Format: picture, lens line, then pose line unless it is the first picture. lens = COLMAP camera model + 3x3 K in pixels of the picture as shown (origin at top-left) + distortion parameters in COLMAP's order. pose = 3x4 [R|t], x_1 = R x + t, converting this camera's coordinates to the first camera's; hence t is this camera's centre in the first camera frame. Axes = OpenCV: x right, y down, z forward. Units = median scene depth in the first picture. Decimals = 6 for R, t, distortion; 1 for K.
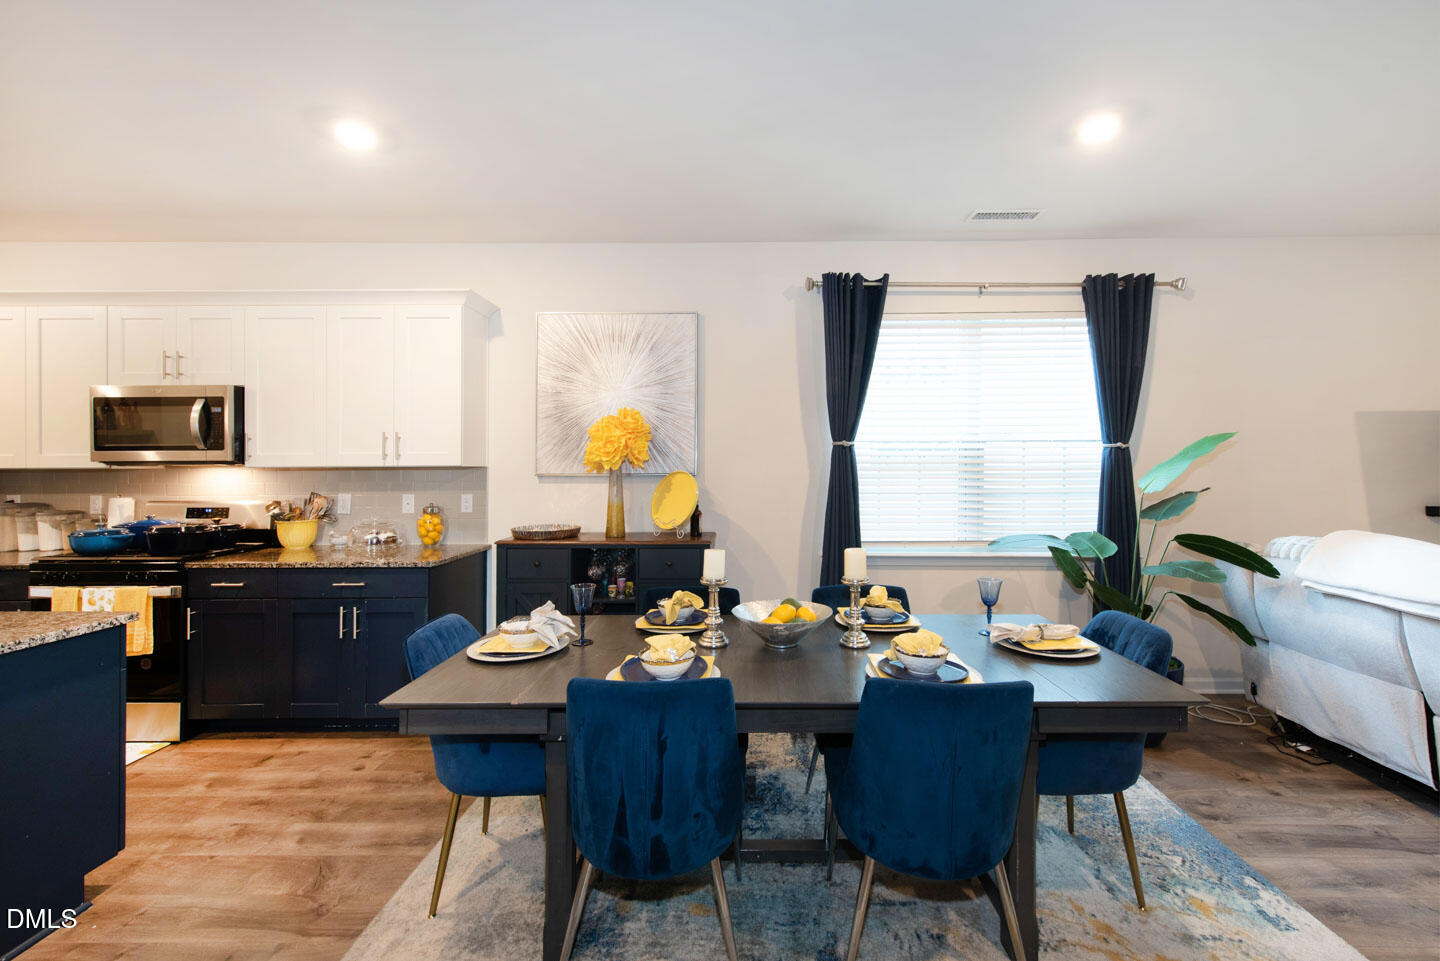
lens RADIAL K [[567.1, 0, 720.0], [0, 567.1, 480.5], [0, 0, 1]] dist [0.001438, 0.000045]
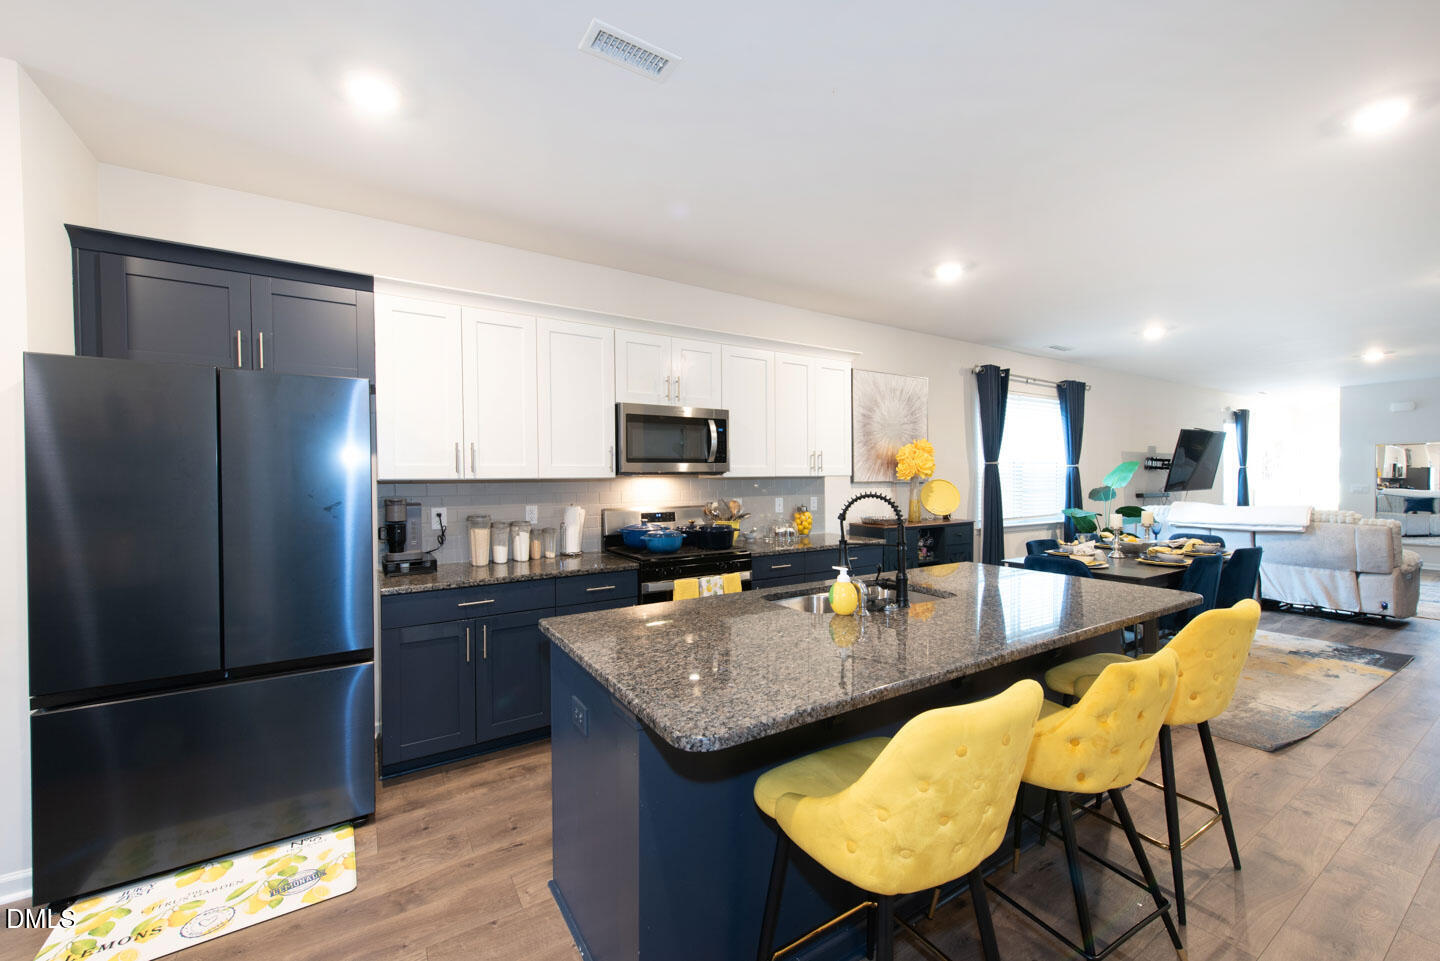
lens RADIAL K [[557.3, 0, 720.0], [0, 557.3, 480.5], [0, 0, 1]] dist [0.000377, 0.000017]
pose [[0.849898, -0.005239, 0.526922, -1.375958], [0.018560, 0.999628, -0.019997, 0.007710], [-0.526621, 0.026775, 0.849679, -0.013960]]
